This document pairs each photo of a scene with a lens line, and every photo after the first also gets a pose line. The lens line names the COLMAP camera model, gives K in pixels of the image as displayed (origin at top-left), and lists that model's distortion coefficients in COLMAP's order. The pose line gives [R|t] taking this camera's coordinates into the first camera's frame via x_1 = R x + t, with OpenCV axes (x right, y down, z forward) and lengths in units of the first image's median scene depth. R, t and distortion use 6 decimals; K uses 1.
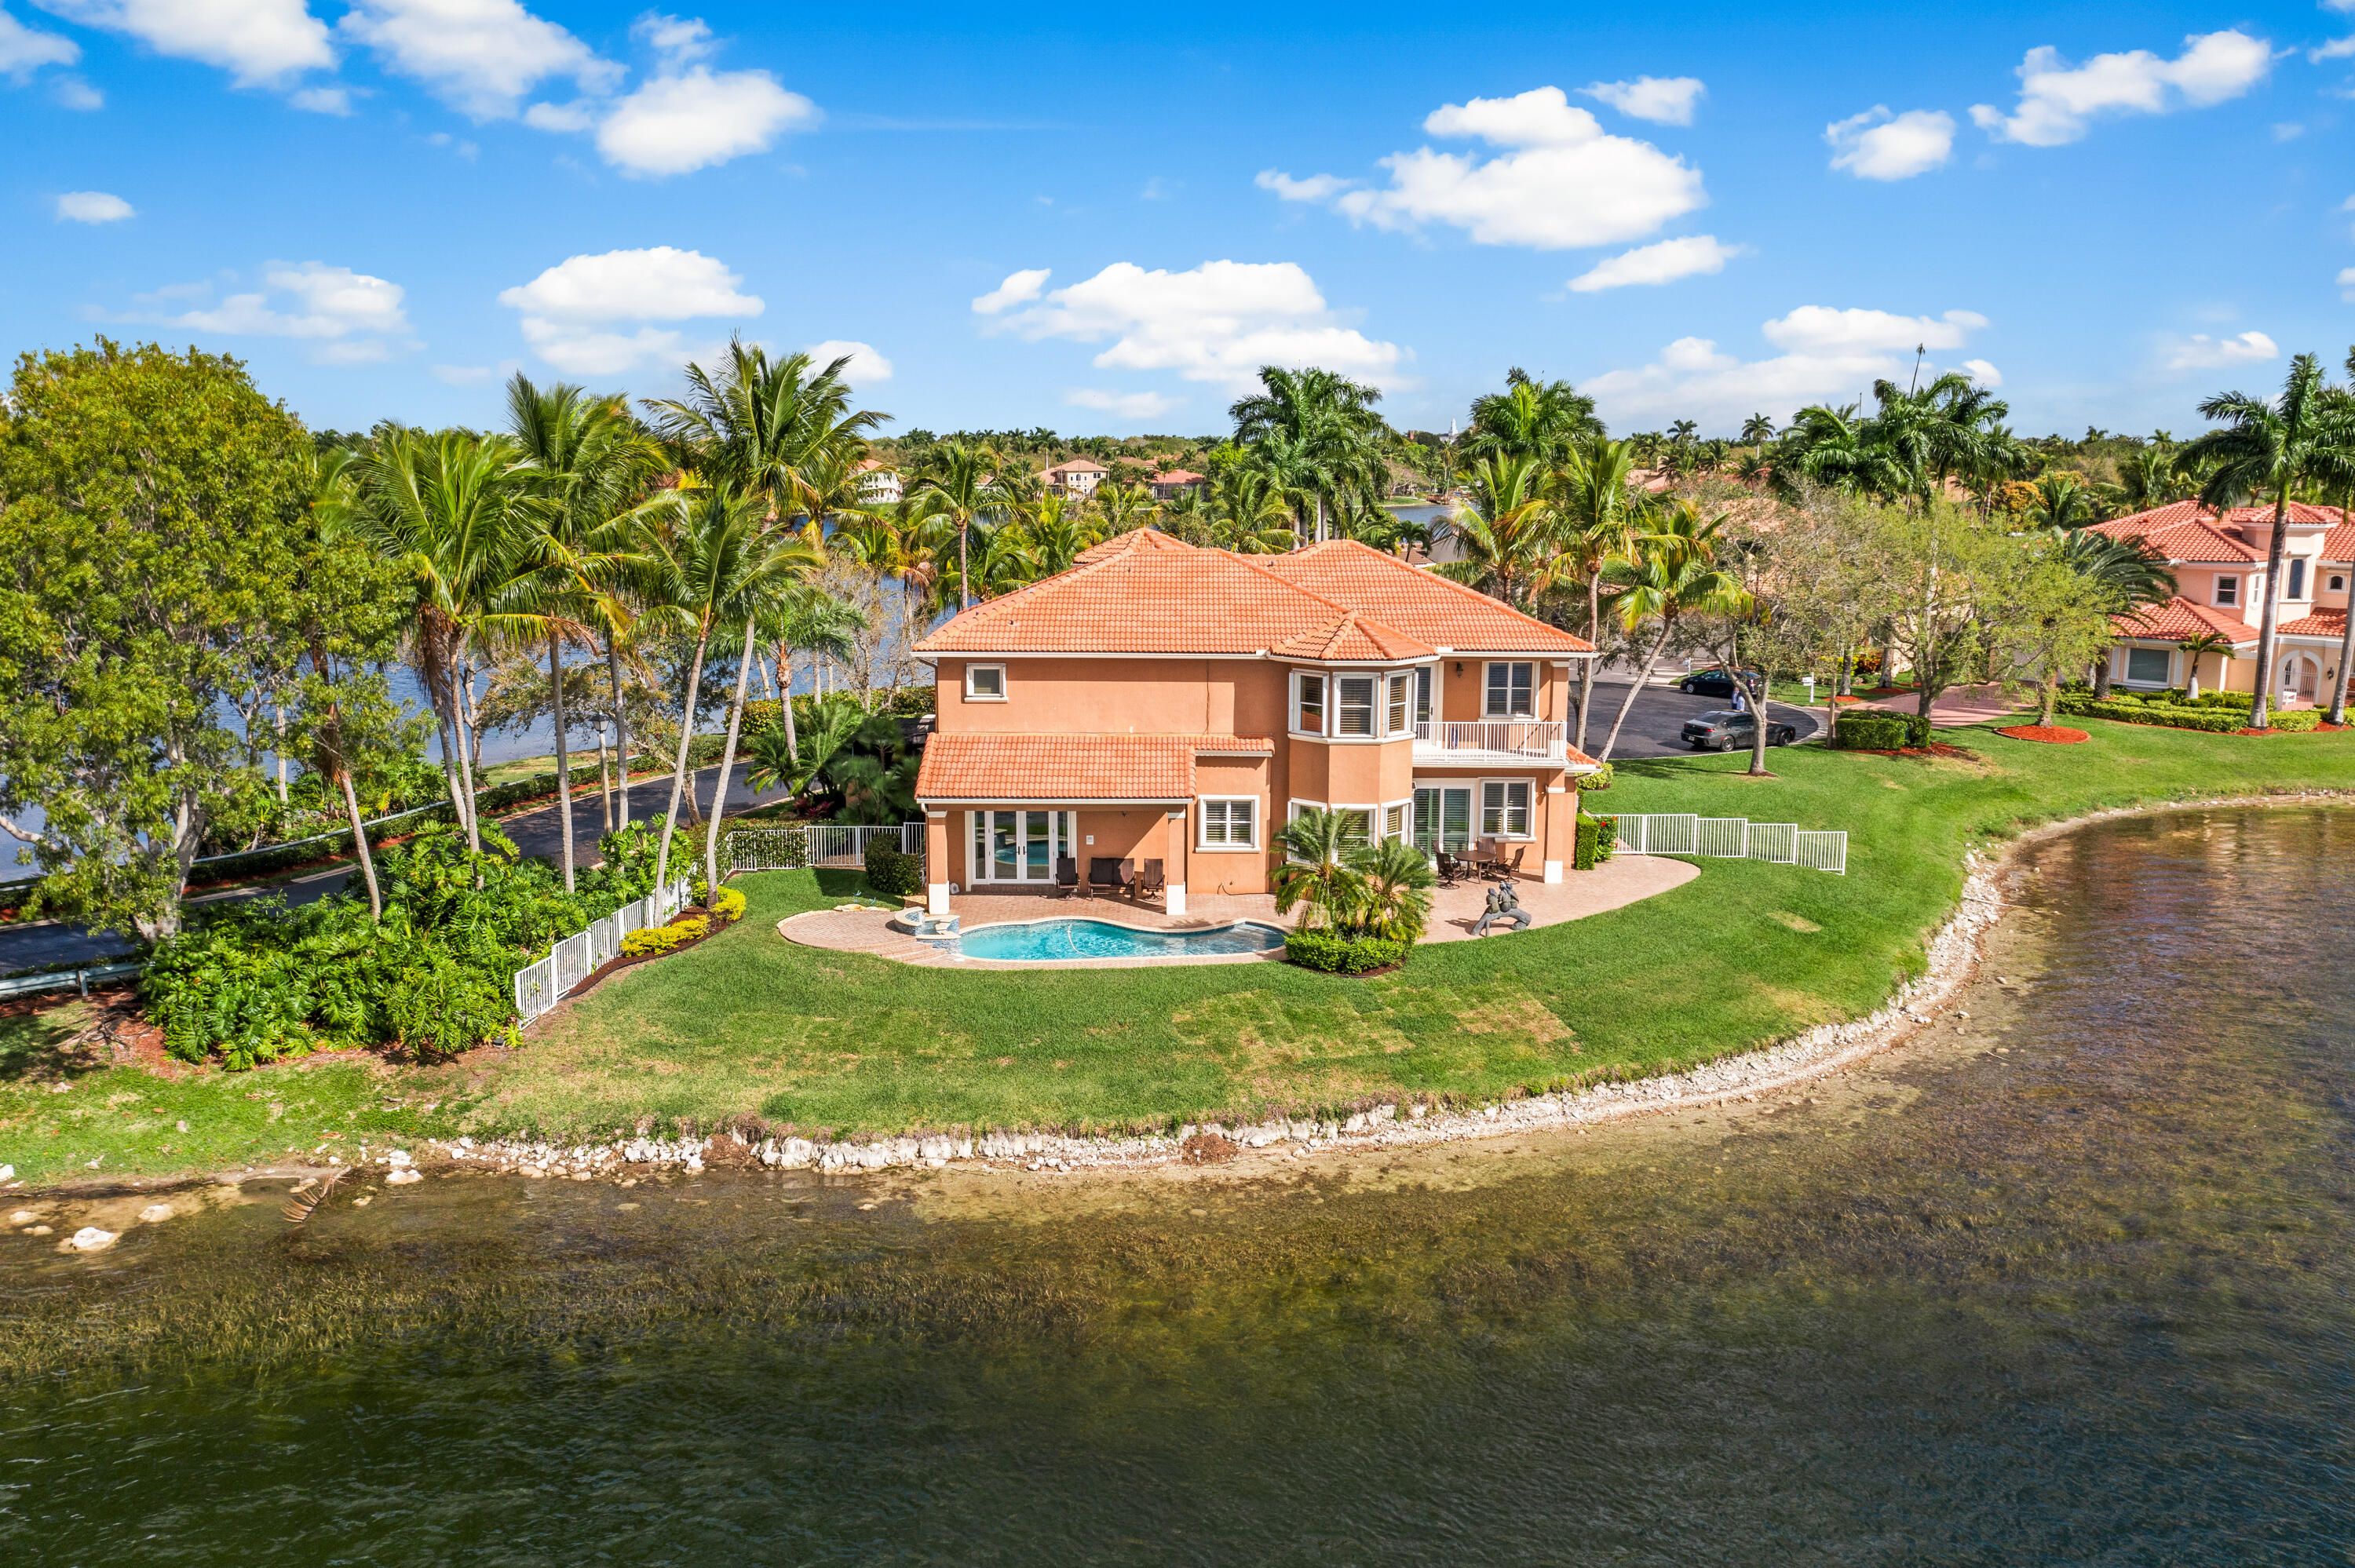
lens RADIAL K [[1885.0, 0, 1177.5], [0, 1885.0, 784.0], [0, 0, 1]] dist [-0.013579, -0.001782]
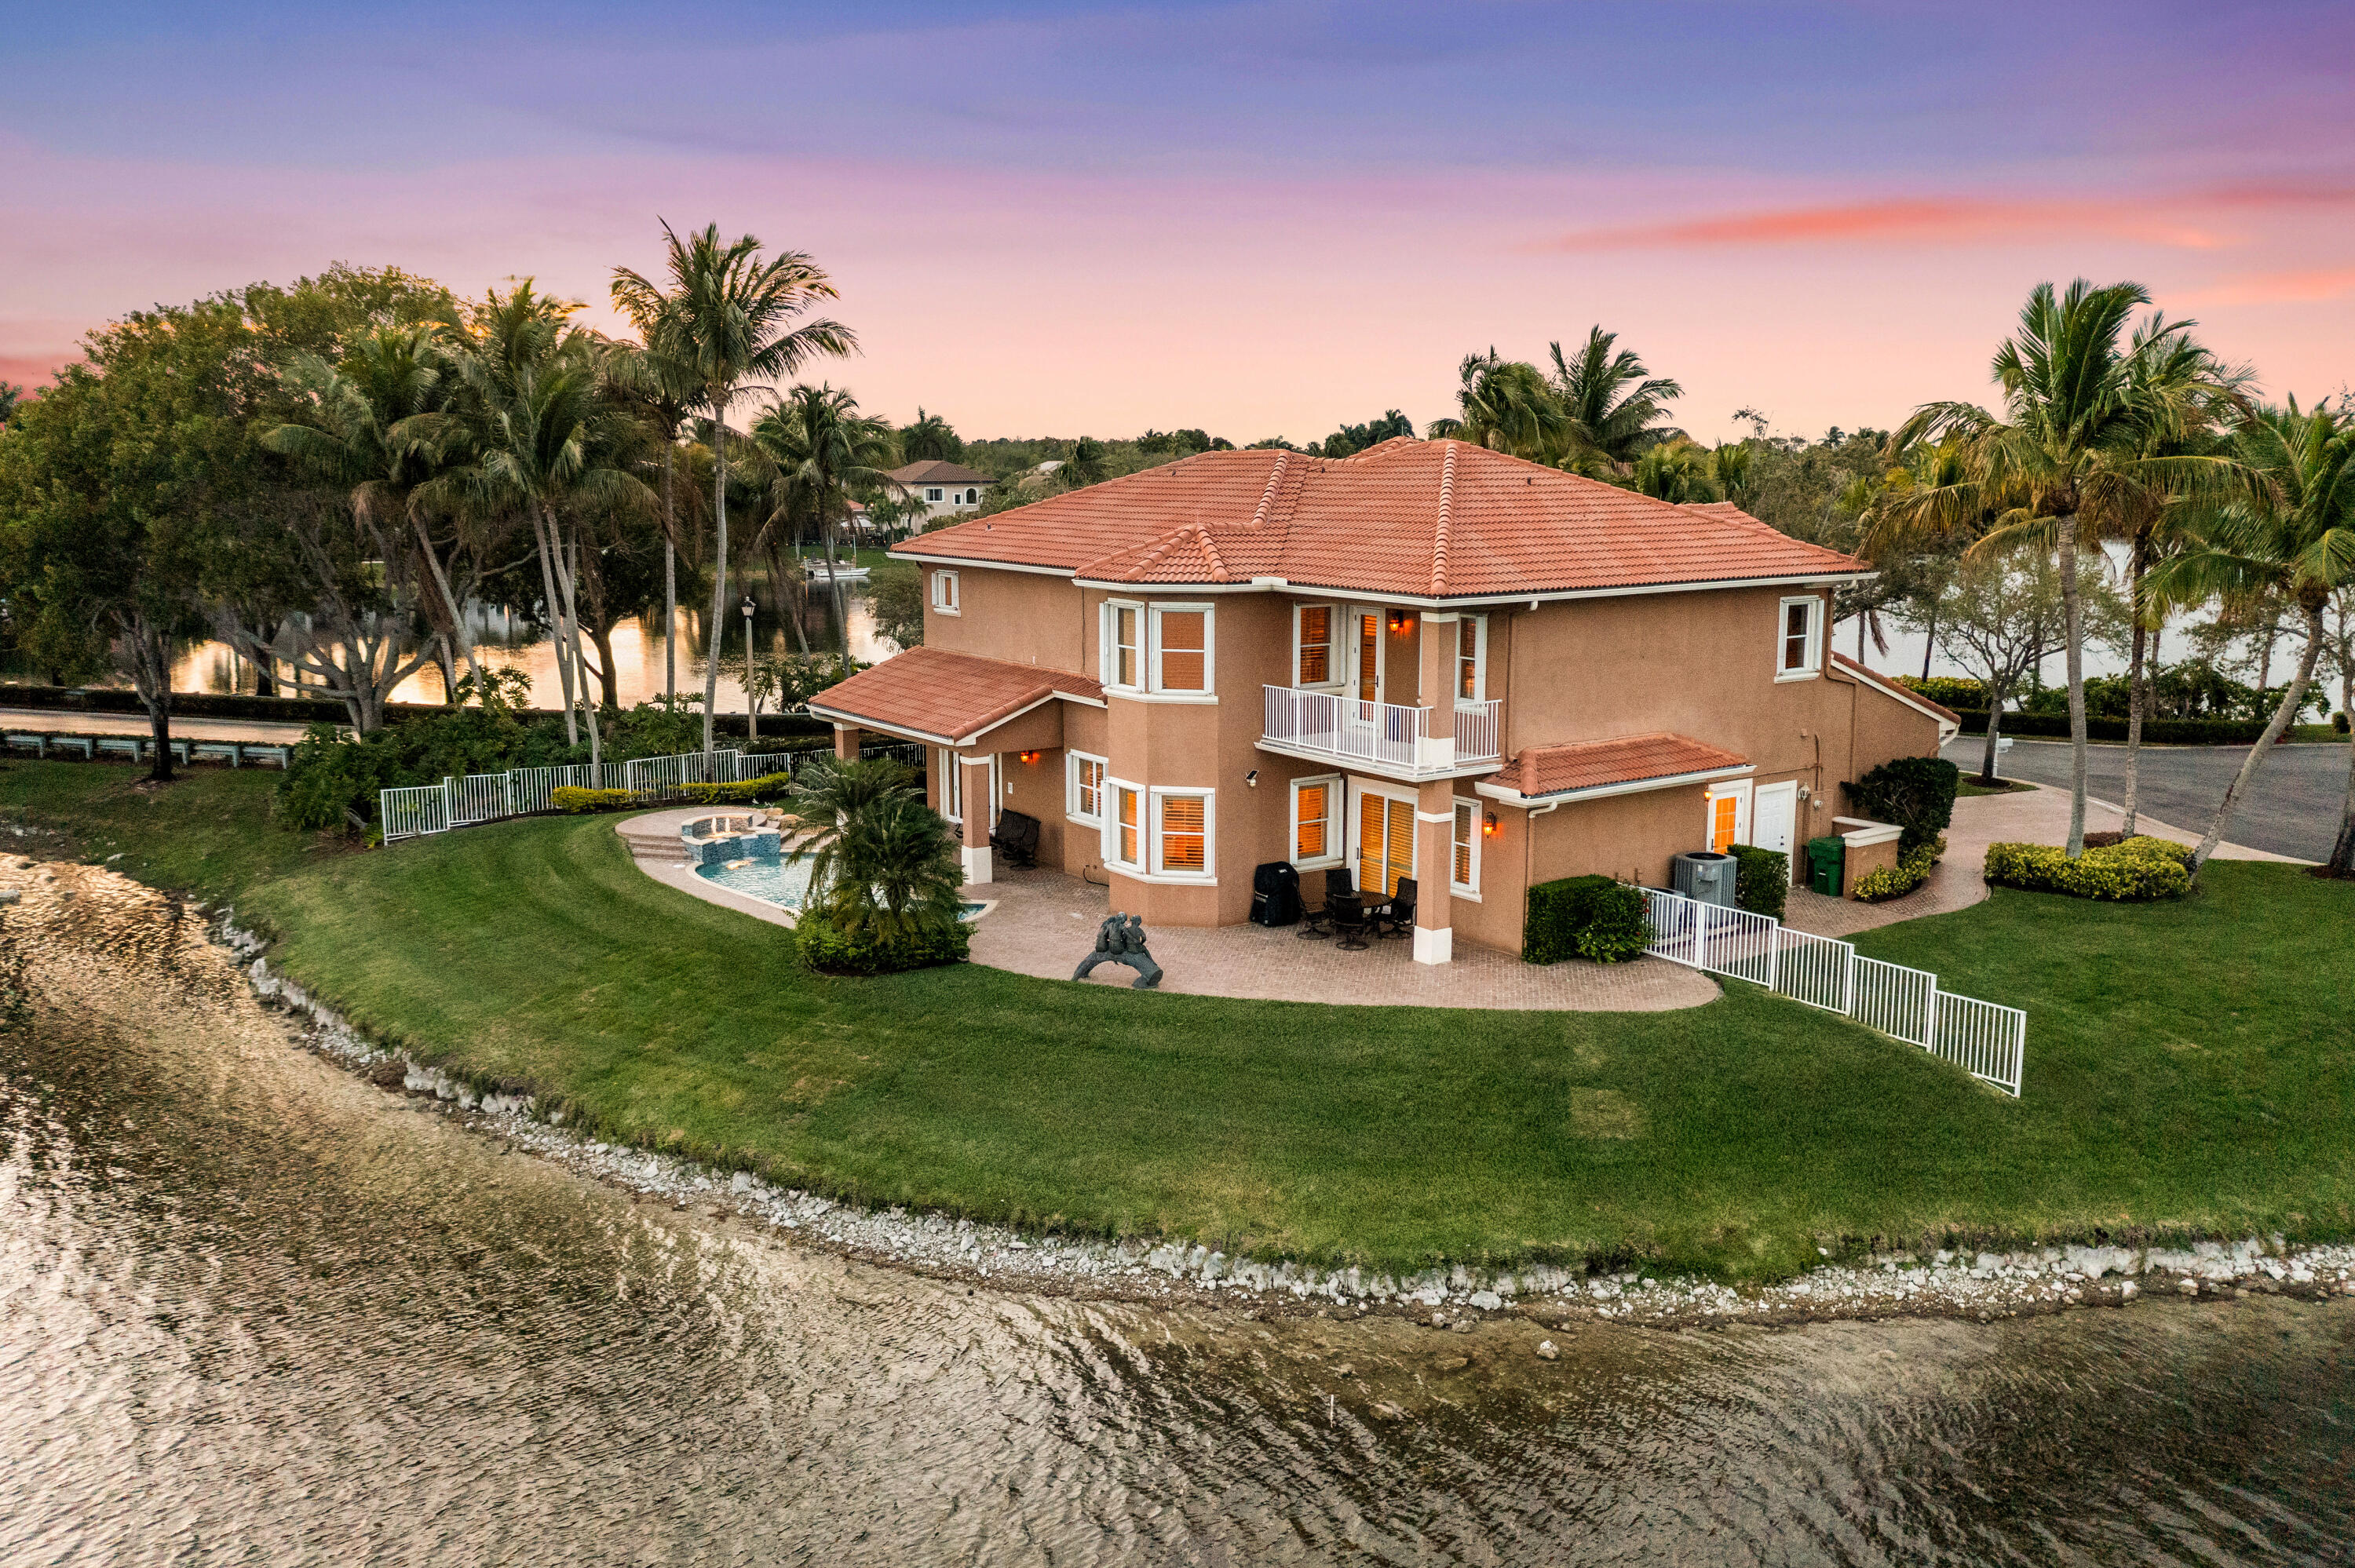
lens RADIAL K [[1885.0, 0, 1177.5], [0, 1885.0, 784.0], [0, 0, 1]] dist [-0.013579, -0.001782]
pose [[0.572795, 0.136663, -0.808226, 0.756491], [-0.143443, 0.987501, 0.065317, -0.042195], [0.807050, 0.078521, 0.585239, 0.636533]]
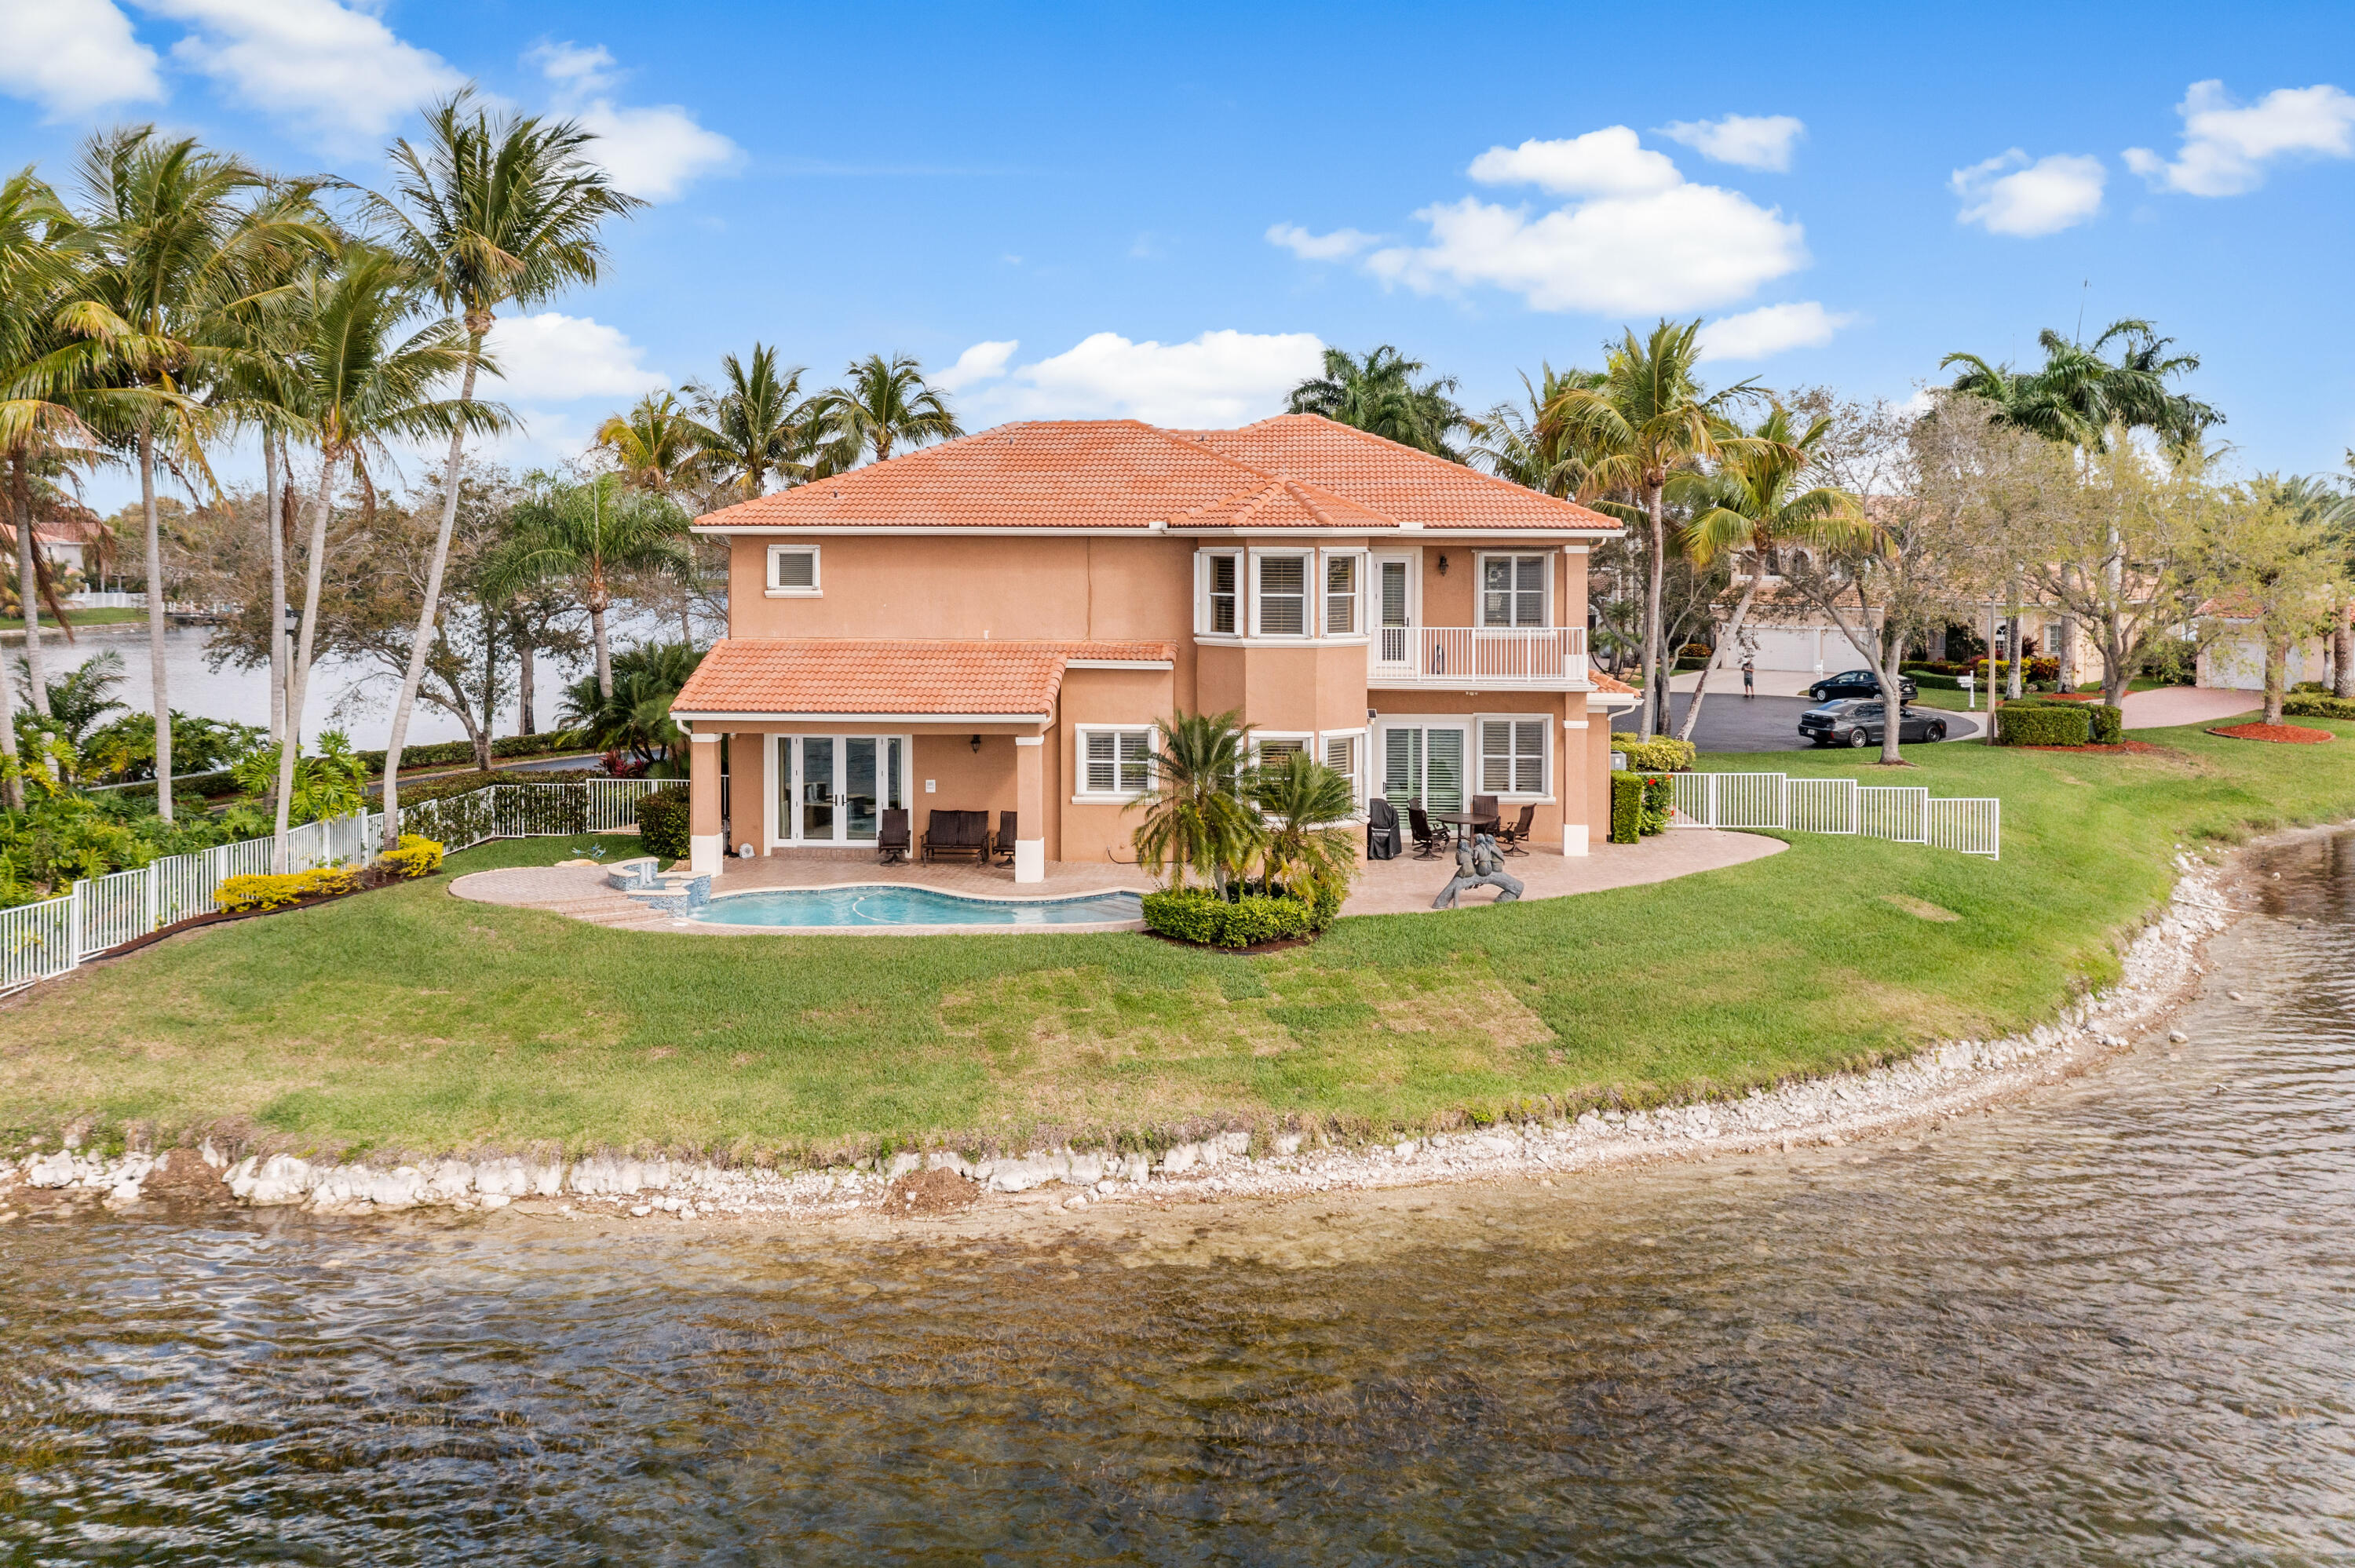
lens RADIAL K [[1944.8, 0, 1175.2], [0, 1944.8, 587.1], [0, 0, 1]] dist [-0.011578, 0.001314]
pose [[0.996796, -0.001152, -0.079979, 0.122427], [-0.011246, 0.987945, -0.154396, 0.077219], [0.079192, 0.154801, 0.984767, 0.279485]]
